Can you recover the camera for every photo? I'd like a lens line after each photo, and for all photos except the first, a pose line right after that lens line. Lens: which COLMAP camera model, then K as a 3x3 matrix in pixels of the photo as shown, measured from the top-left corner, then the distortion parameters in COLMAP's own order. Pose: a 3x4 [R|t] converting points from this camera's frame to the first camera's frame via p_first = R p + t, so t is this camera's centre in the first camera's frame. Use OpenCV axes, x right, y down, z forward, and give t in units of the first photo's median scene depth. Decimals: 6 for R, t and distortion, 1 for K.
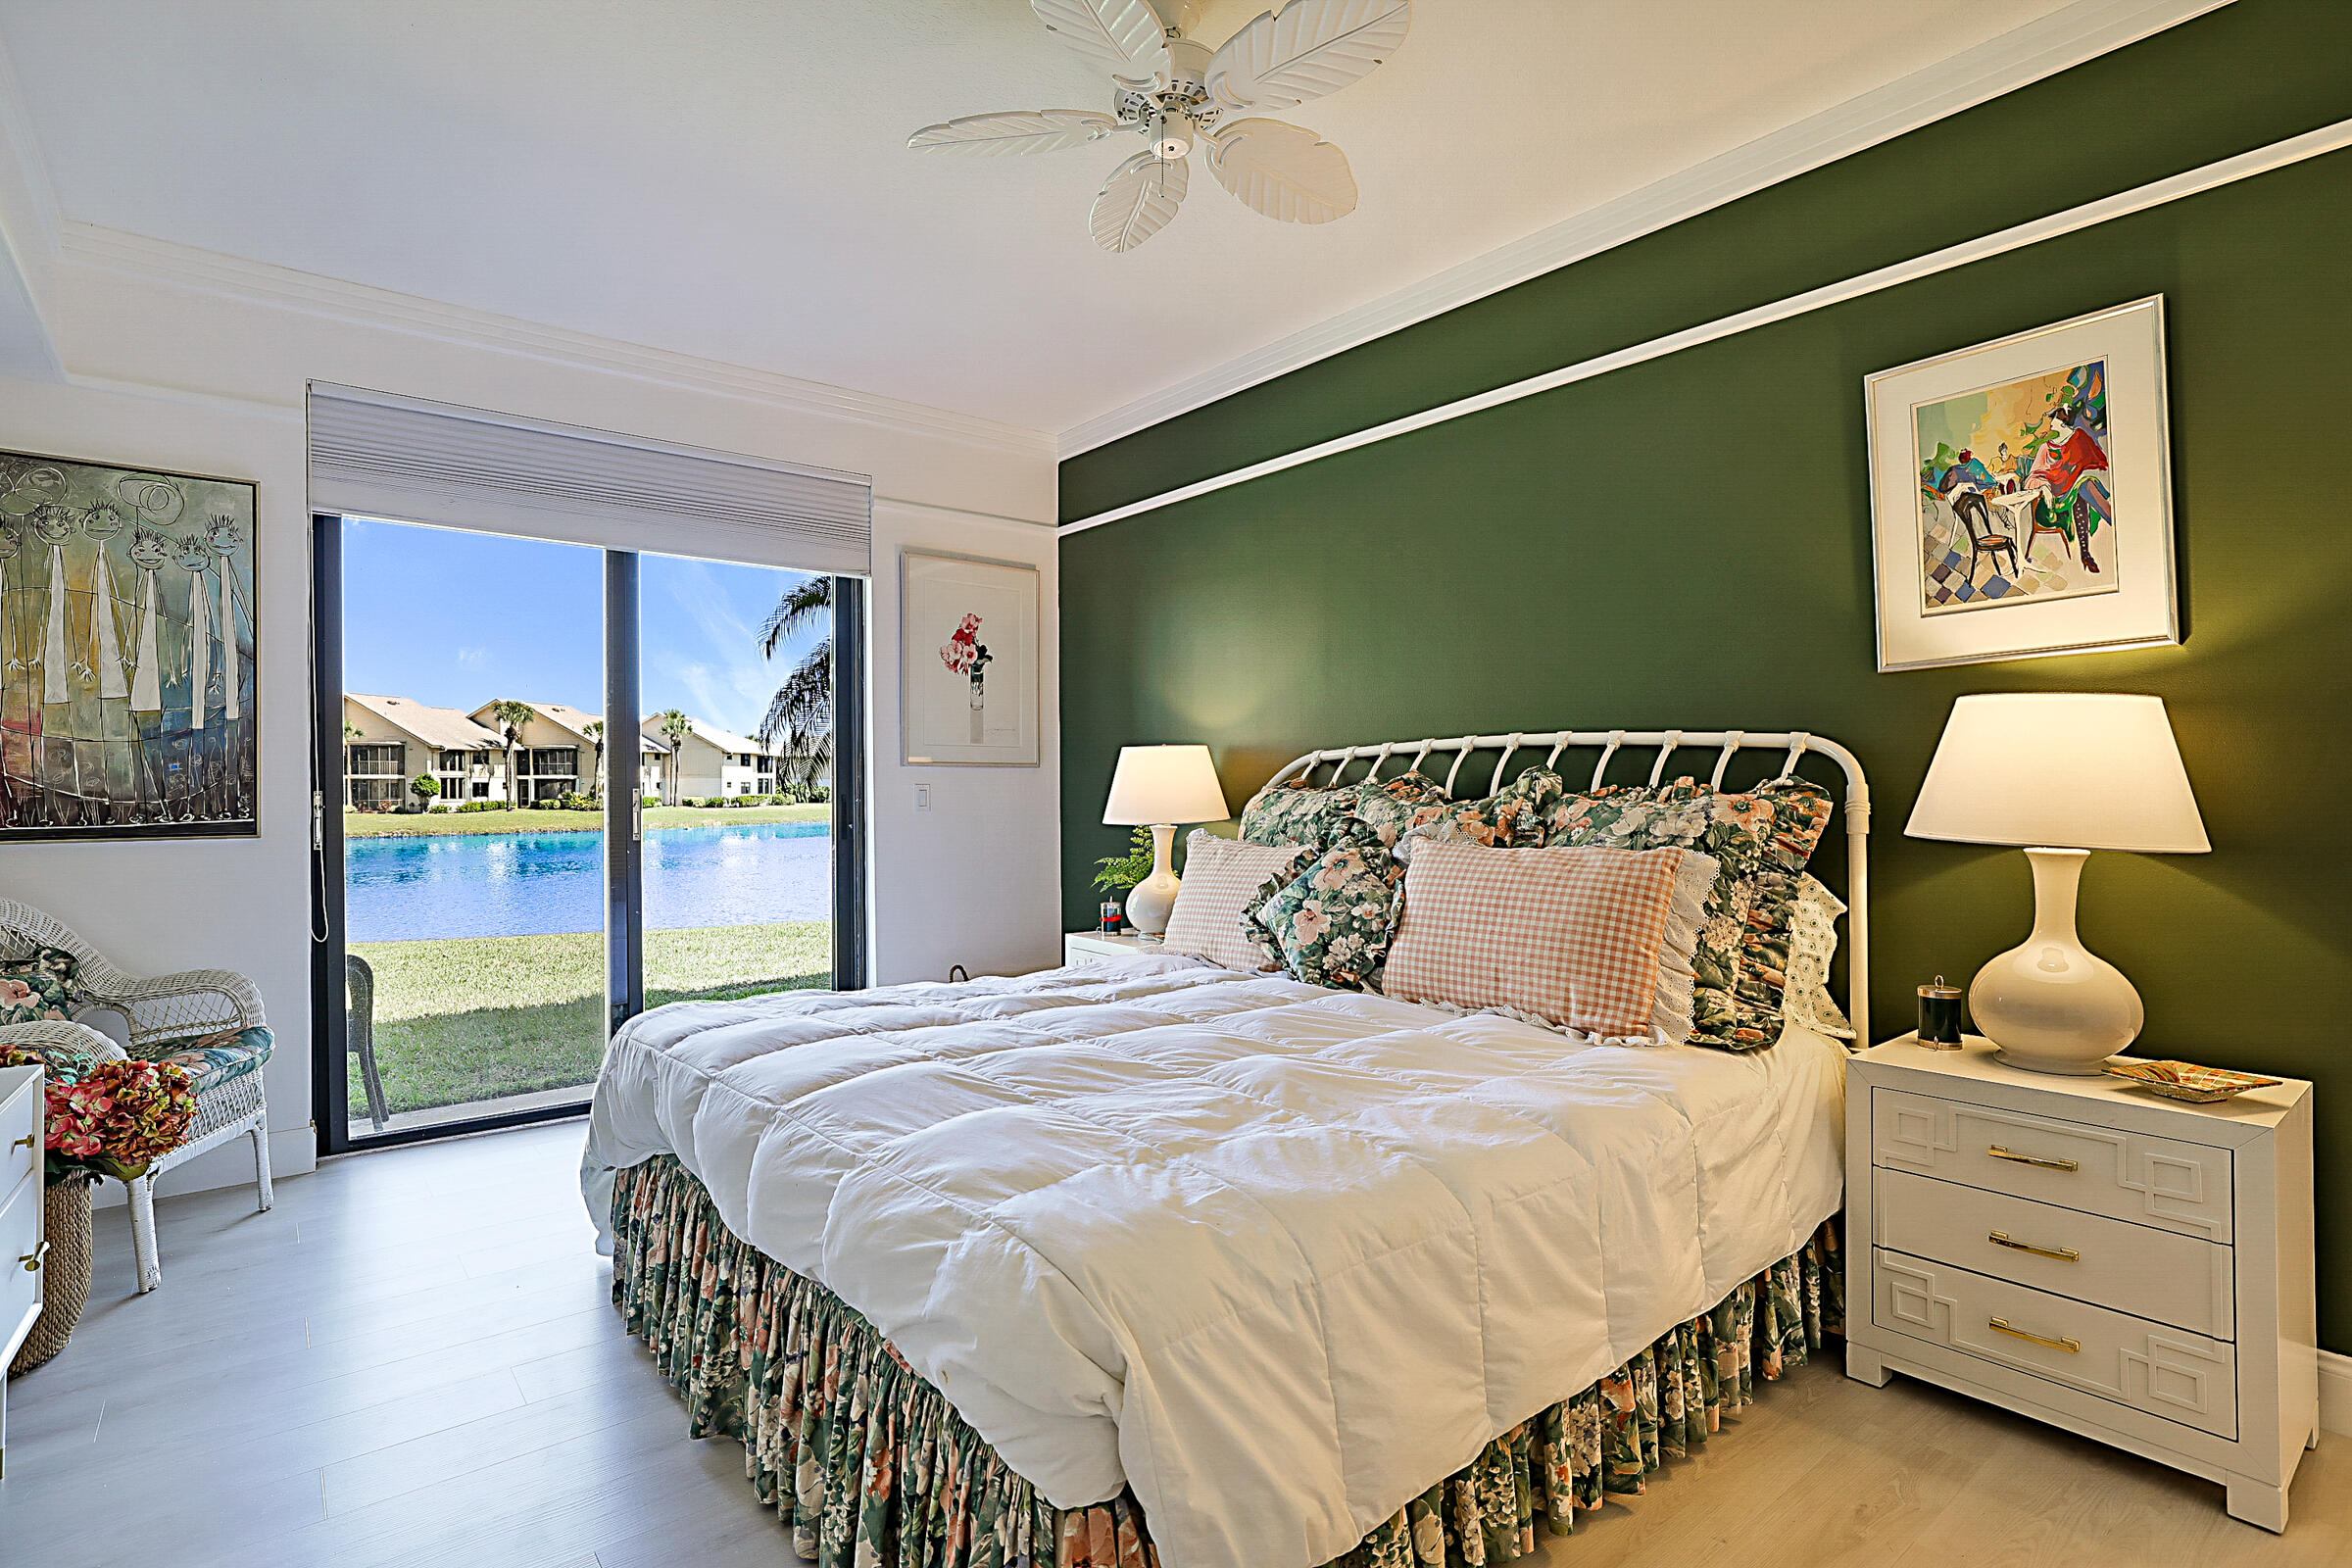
lens RADIAL K [[1165.2, 0, 1164.4], [0, 1165.2, 783.3], [0, 0, 1]] dist [-0.025802, 0.007517]
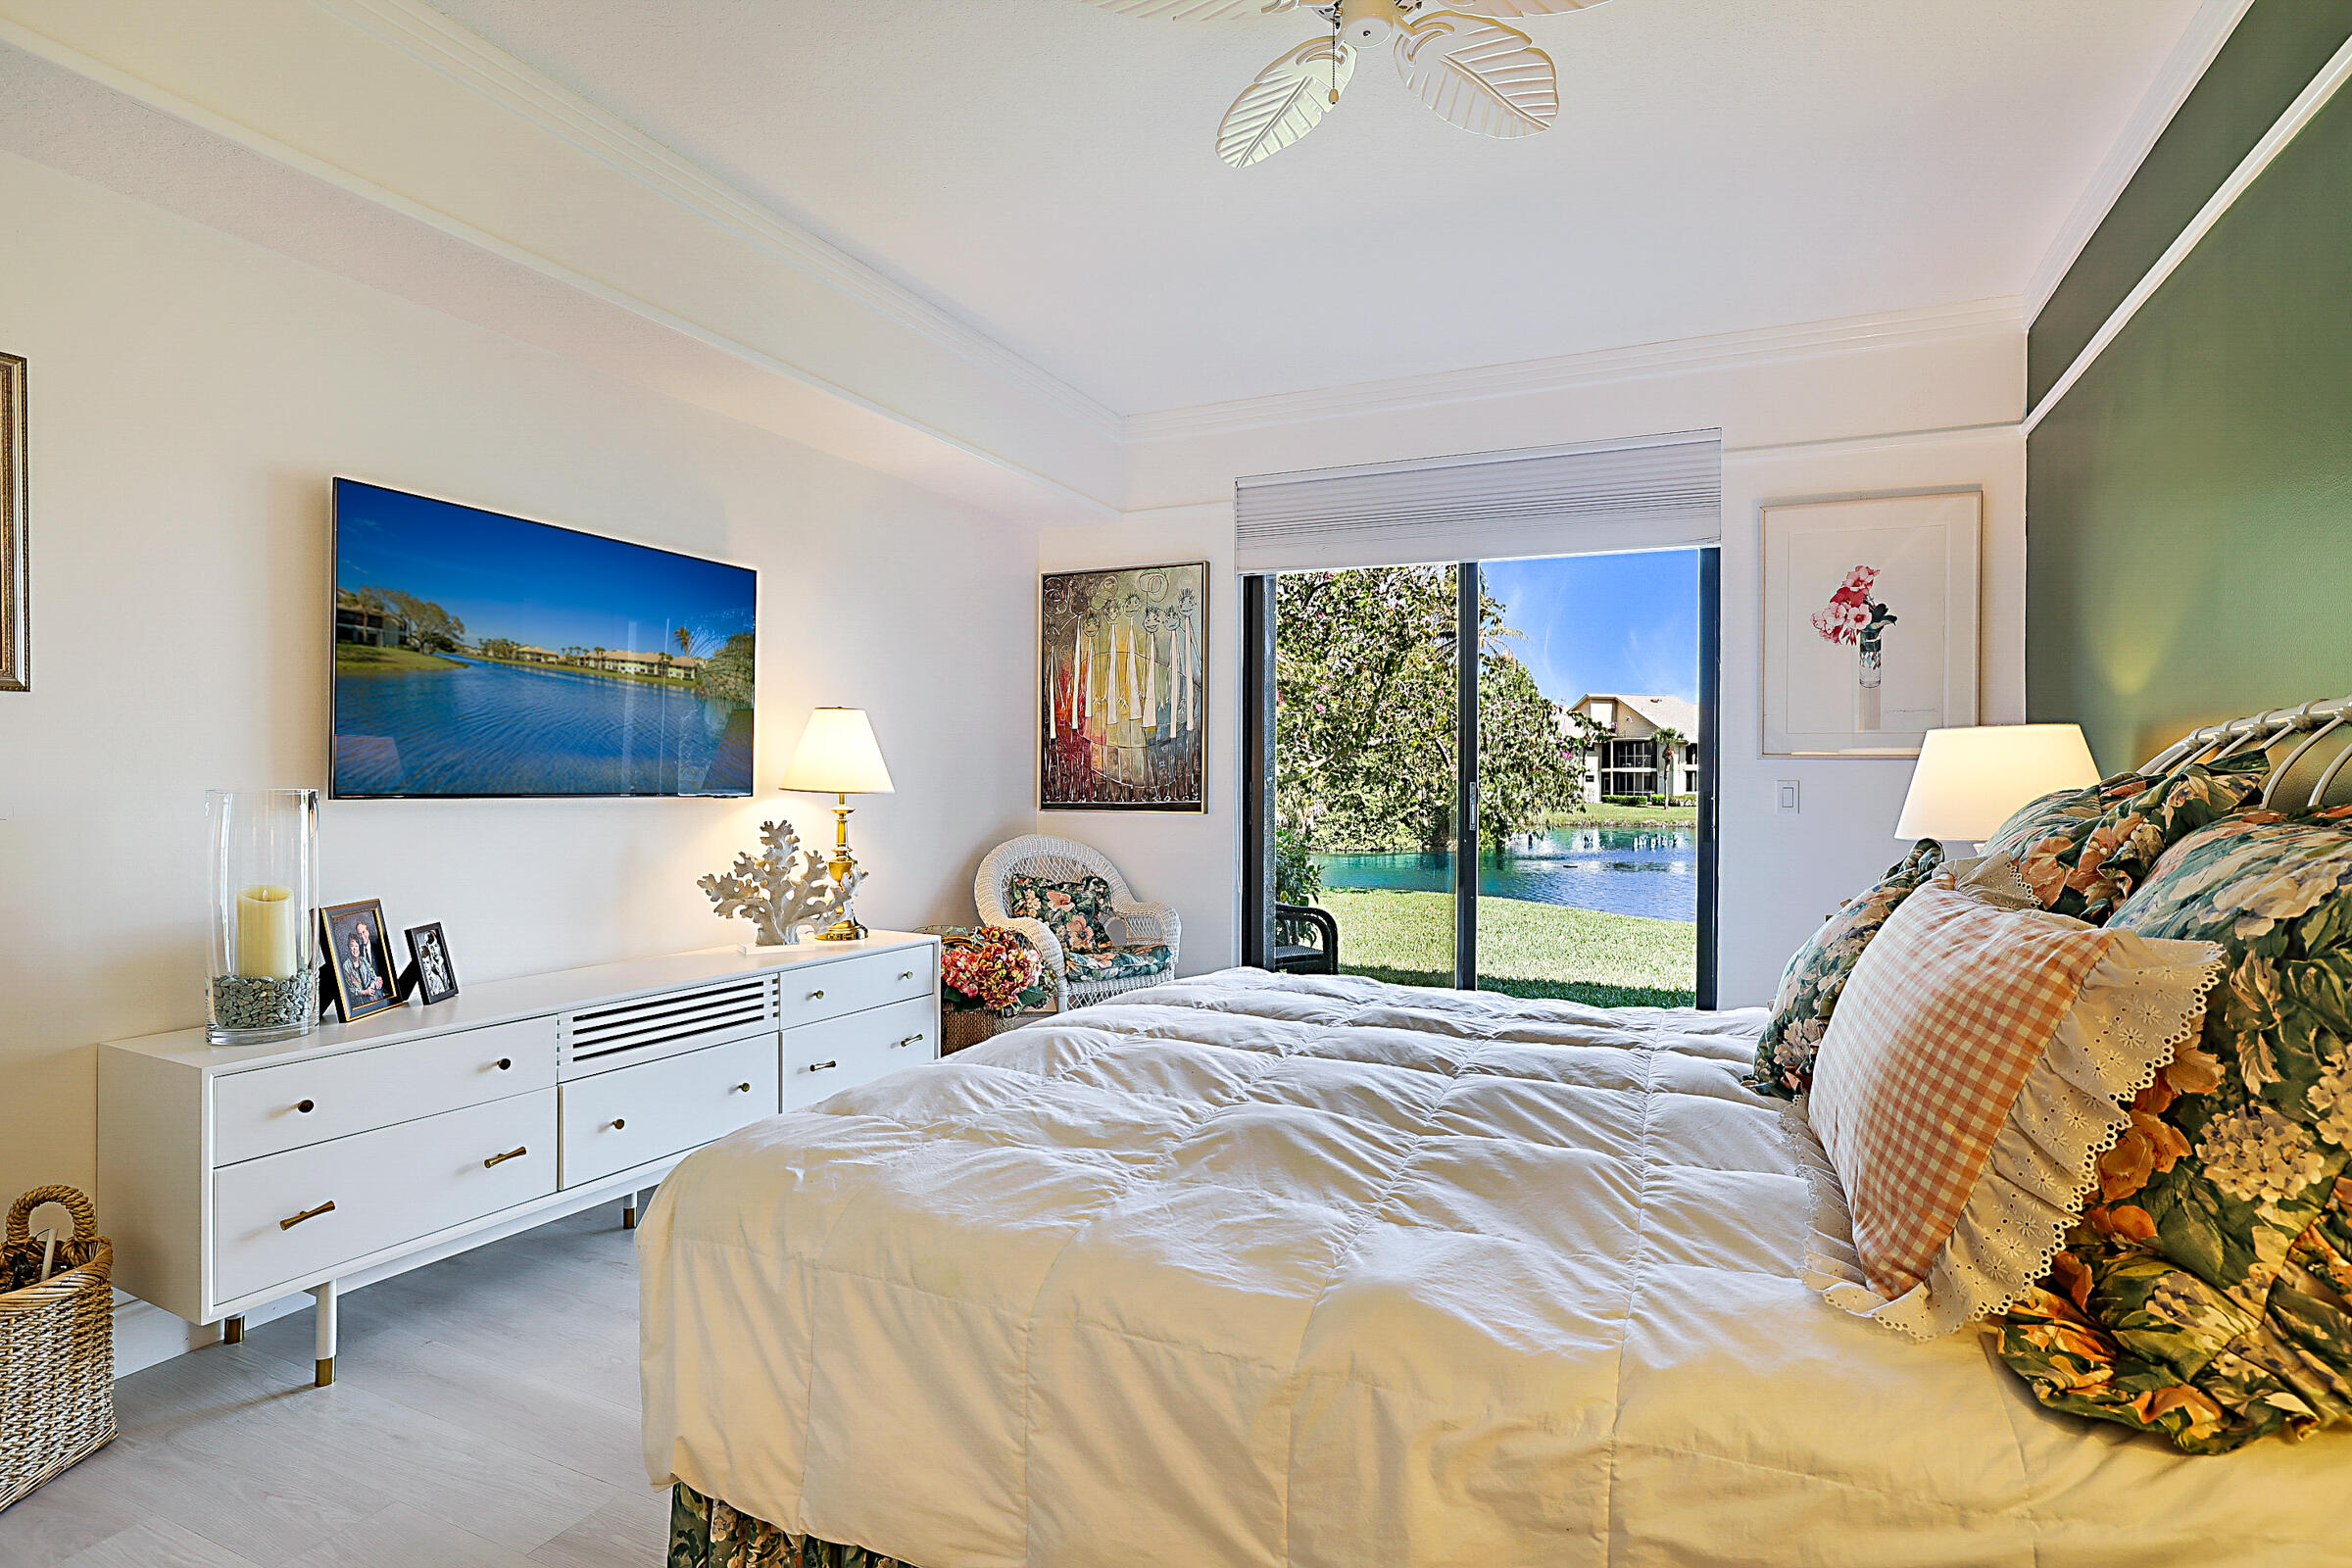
lens RADIAL K [[1165.2, 0, 1166.0], [0, 1165.2, 780.2], [0, 0, 1]] dist [-0.025802, 0.007517]
pose [[0.439365, 0.008873, -0.898265, 0.501643], [-0.006410, 0.999957, 0.006742, -0.003598], [0.898286, 0.002795, 0.439403, 0.349793]]
